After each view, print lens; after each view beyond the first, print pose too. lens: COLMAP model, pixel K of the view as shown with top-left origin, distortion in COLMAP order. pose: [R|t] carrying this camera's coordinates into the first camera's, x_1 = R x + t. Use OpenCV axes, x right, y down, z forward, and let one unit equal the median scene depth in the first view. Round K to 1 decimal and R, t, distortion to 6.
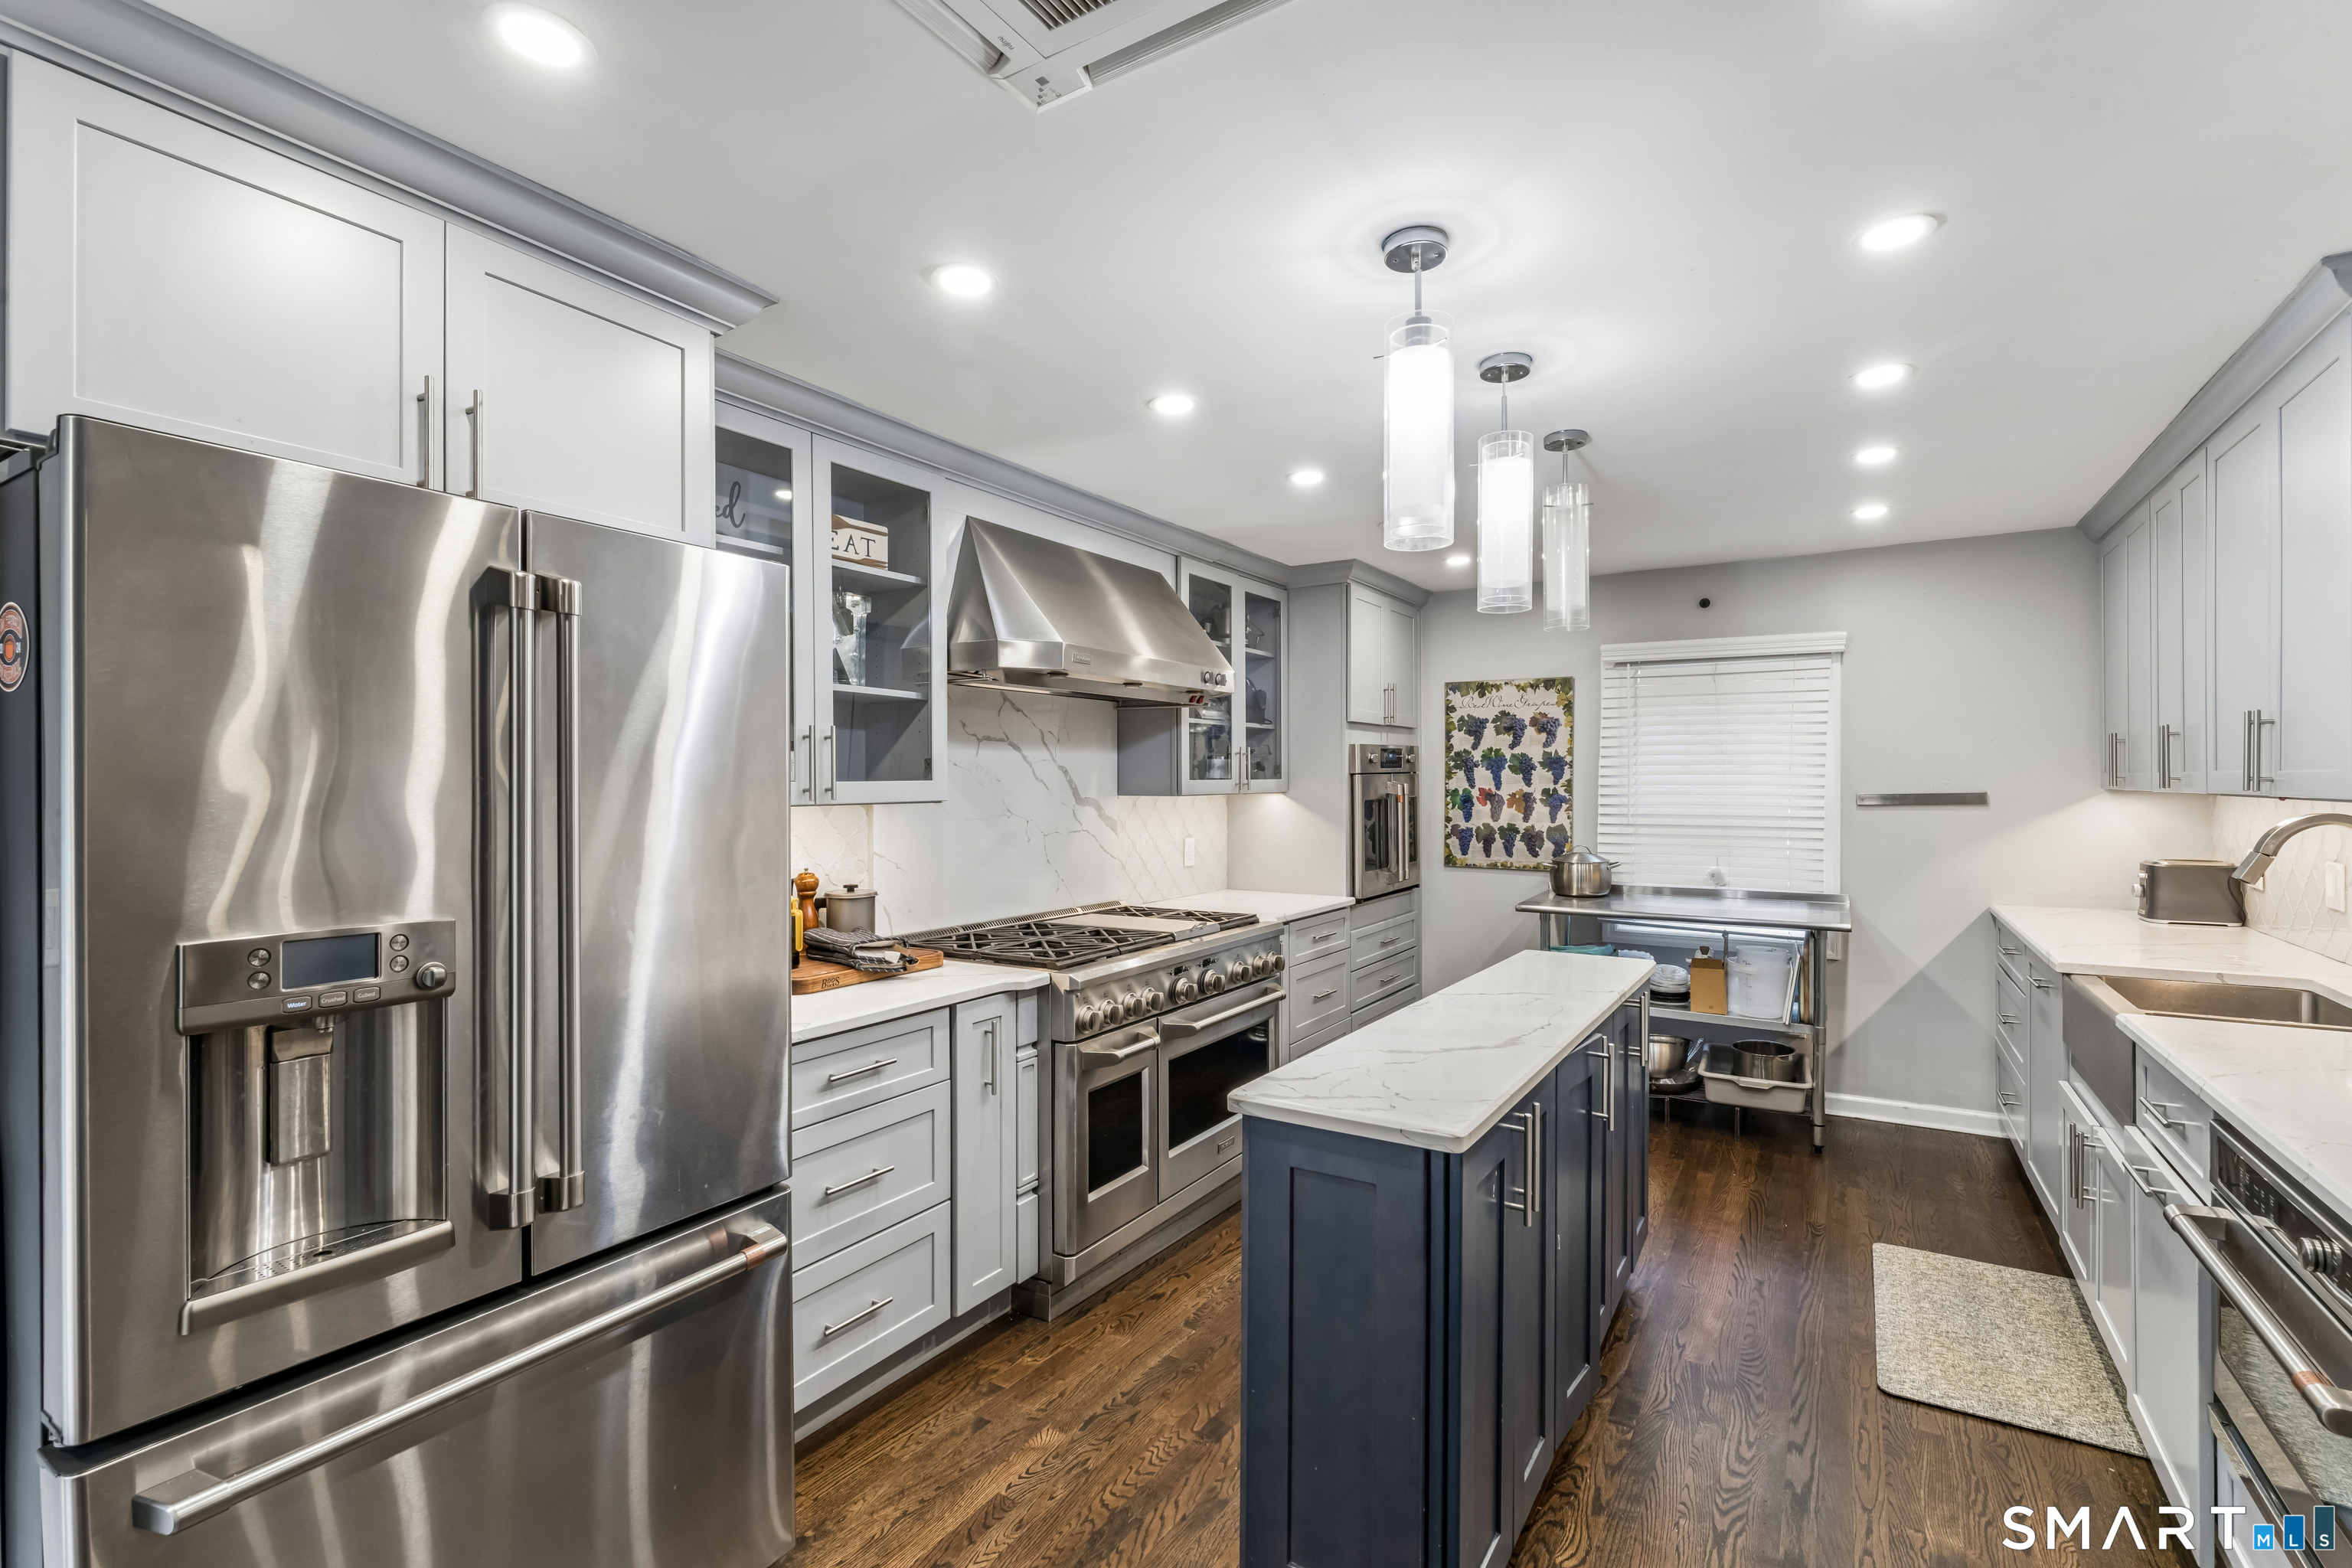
lens RADIAL K [[1051.7, 0, 1176.0], [0, 1051.7, 784.0], [0, 0, 1]] dist [-0.000623, -0.000663]
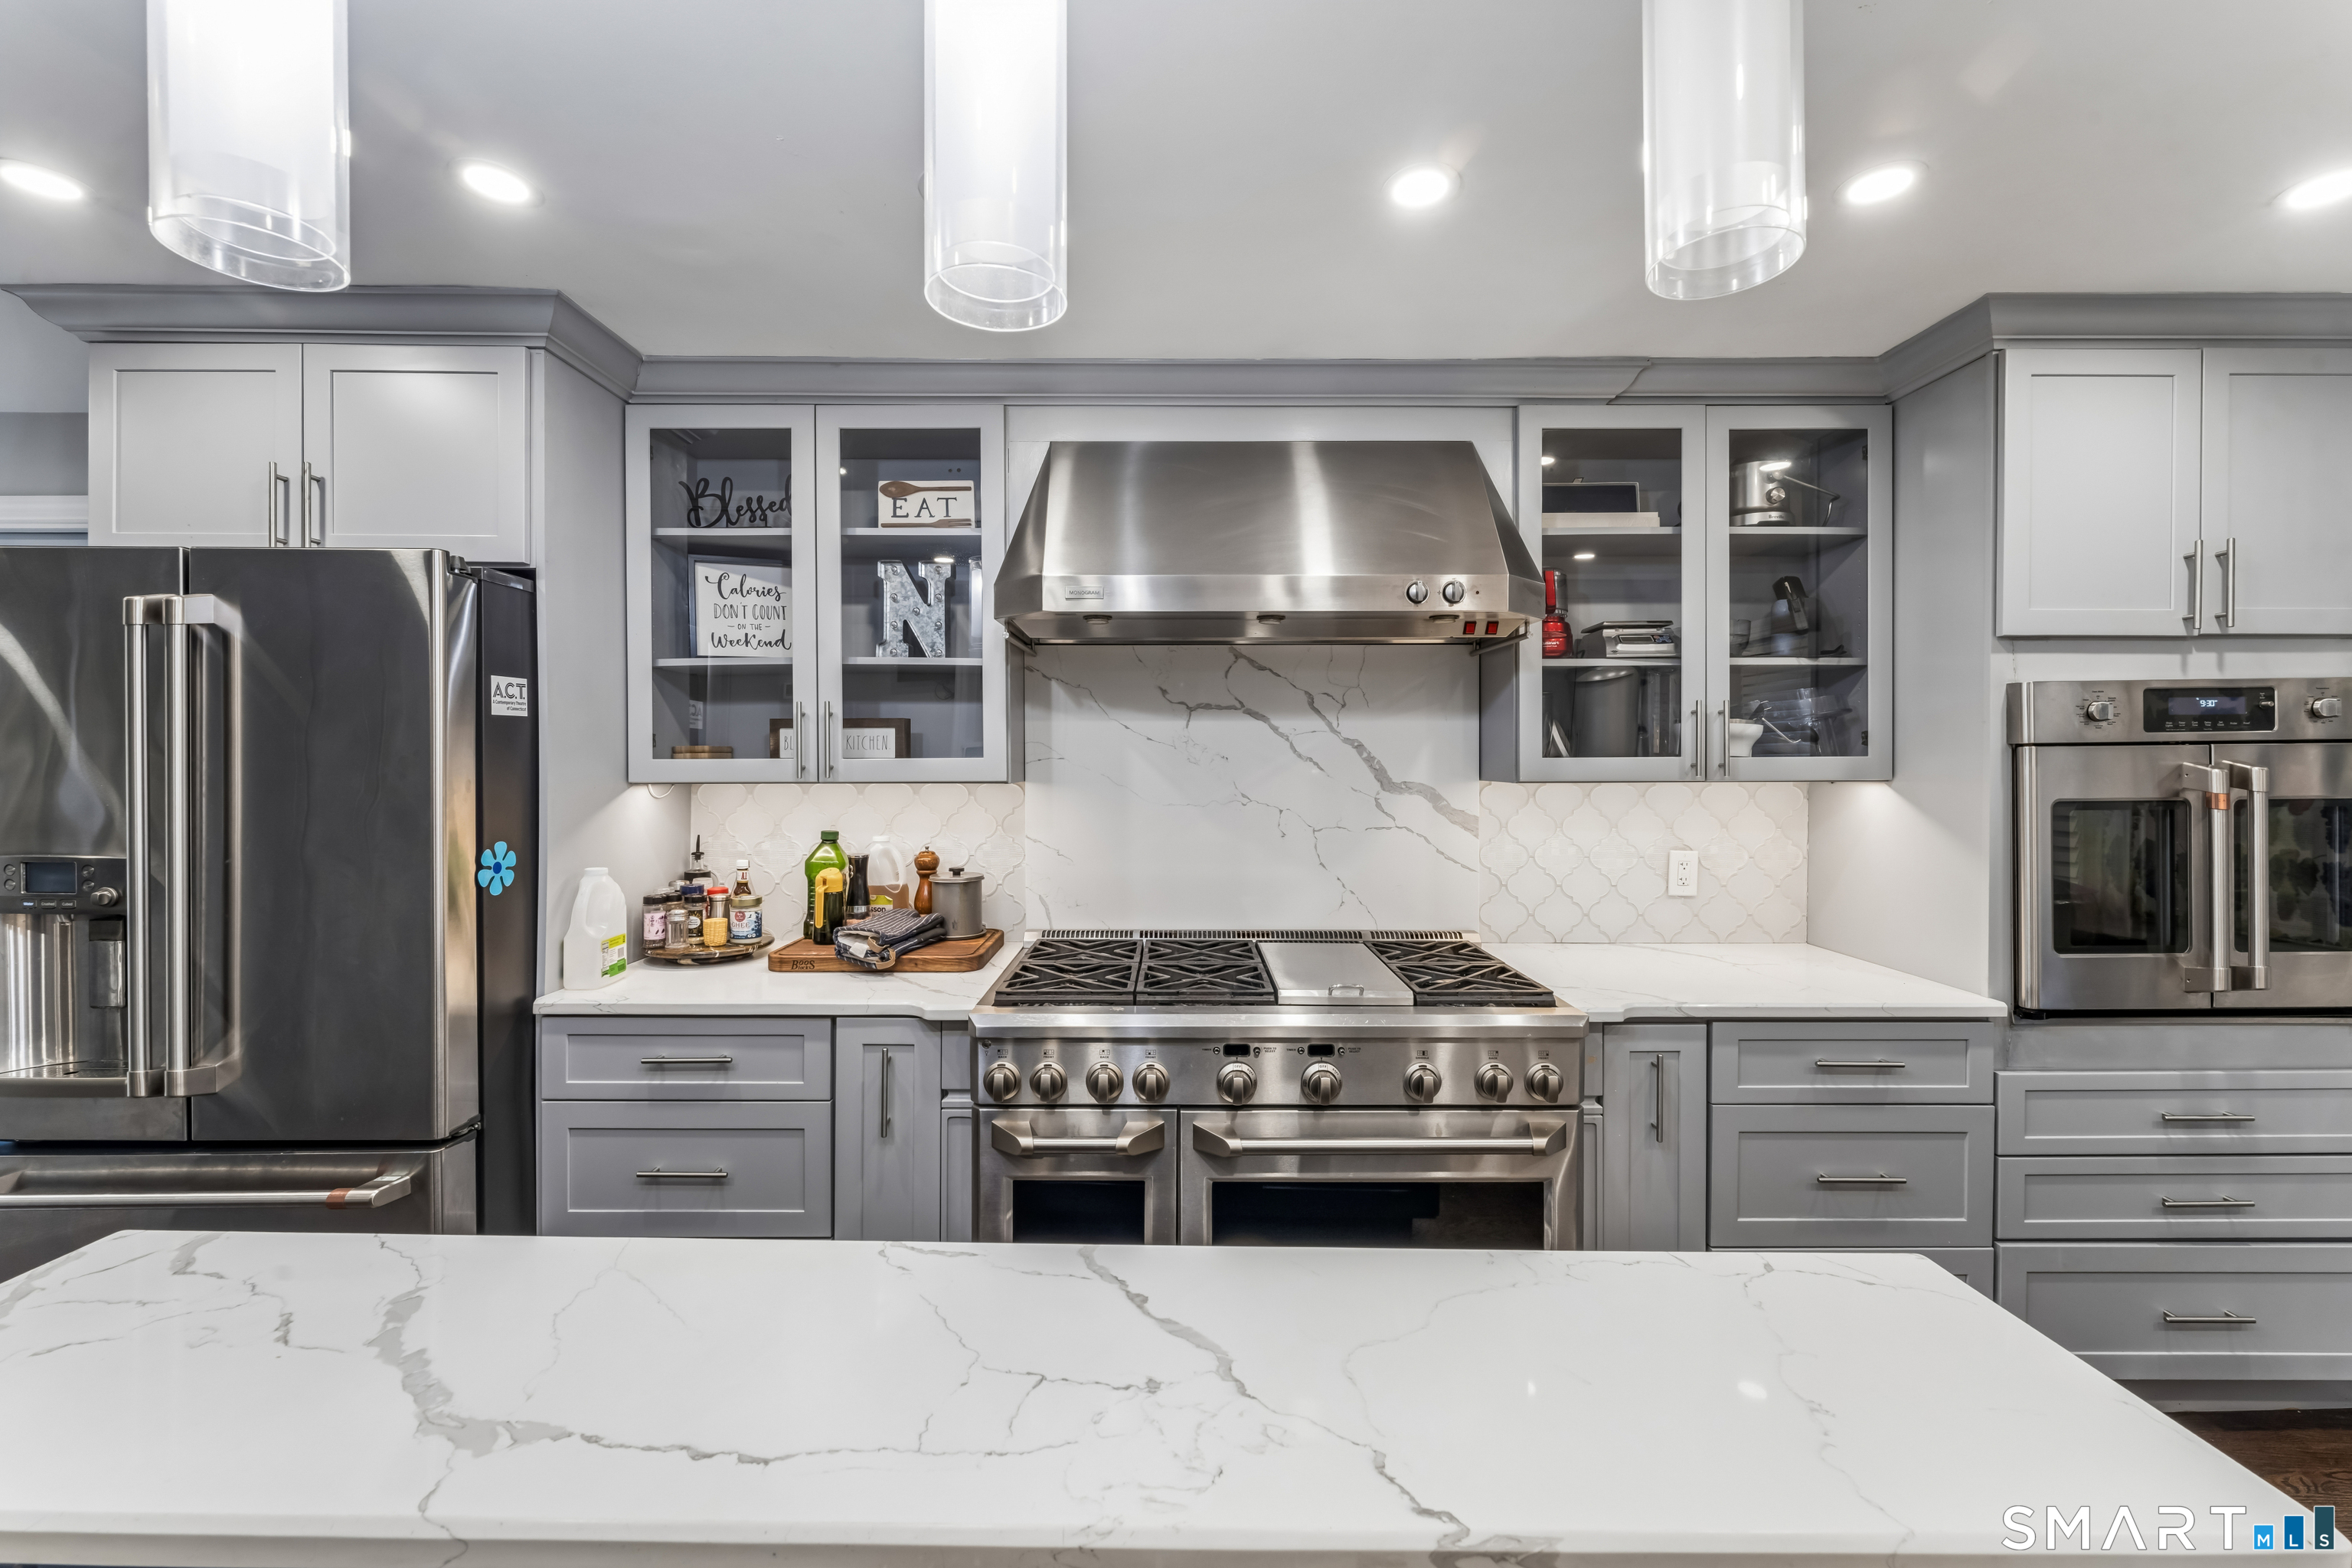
lens RADIAL K [[949.5, 0, 1185.2], [0, 949.5, 766.7], [0, 0, 1]] dist [-0.001753, 0.000131]
pose [[0.540568, 0.007848, -0.841264, 0.366548], [-0.003822, 0.999969, 0.006872, -0.001551], [0.841292, -0.000499, 0.540581, 0.501350]]
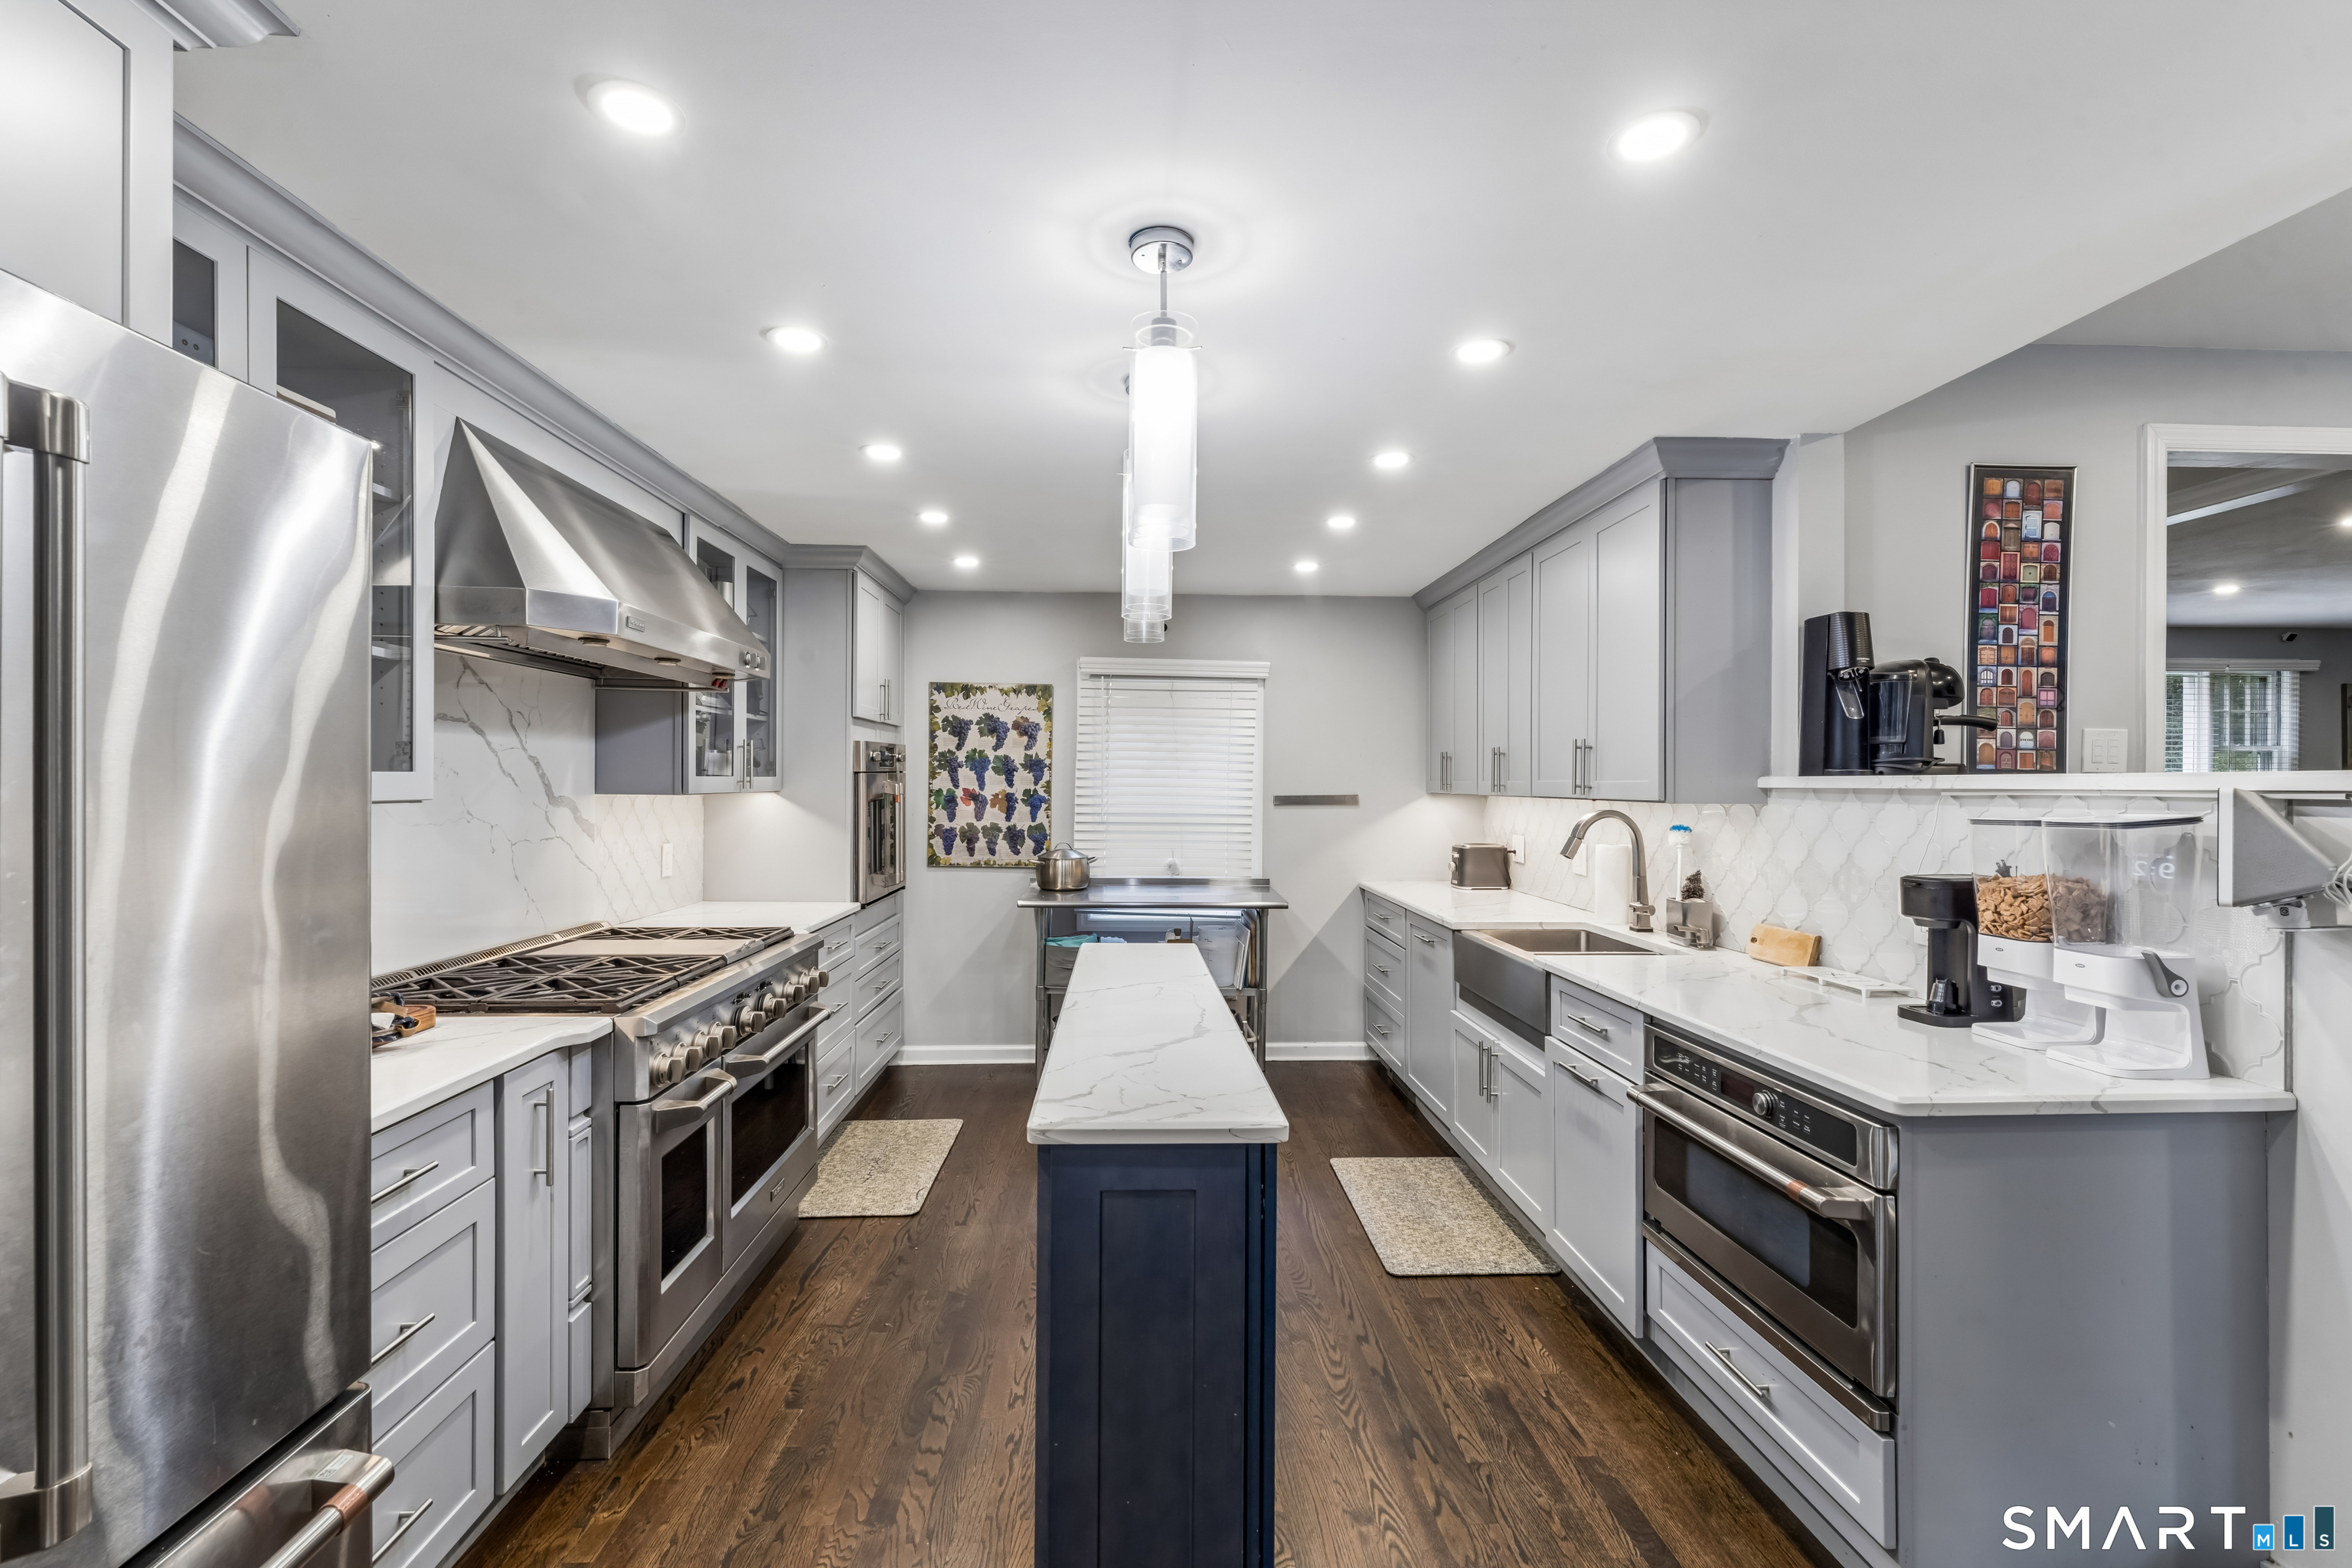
lens RADIAL K [[1035.7, 0, 1165.0], [0, 1035.7, 785.6], [0, 0, 1]] dist [-0.002805, -0.000609]
pose [[0.825629, 0.009254, 0.564137, -0.144463], [-0.009749, 0.999950, -0.002135, 0.001837], [-0.564129, -0.003737, 0.825678, 0.082304]]
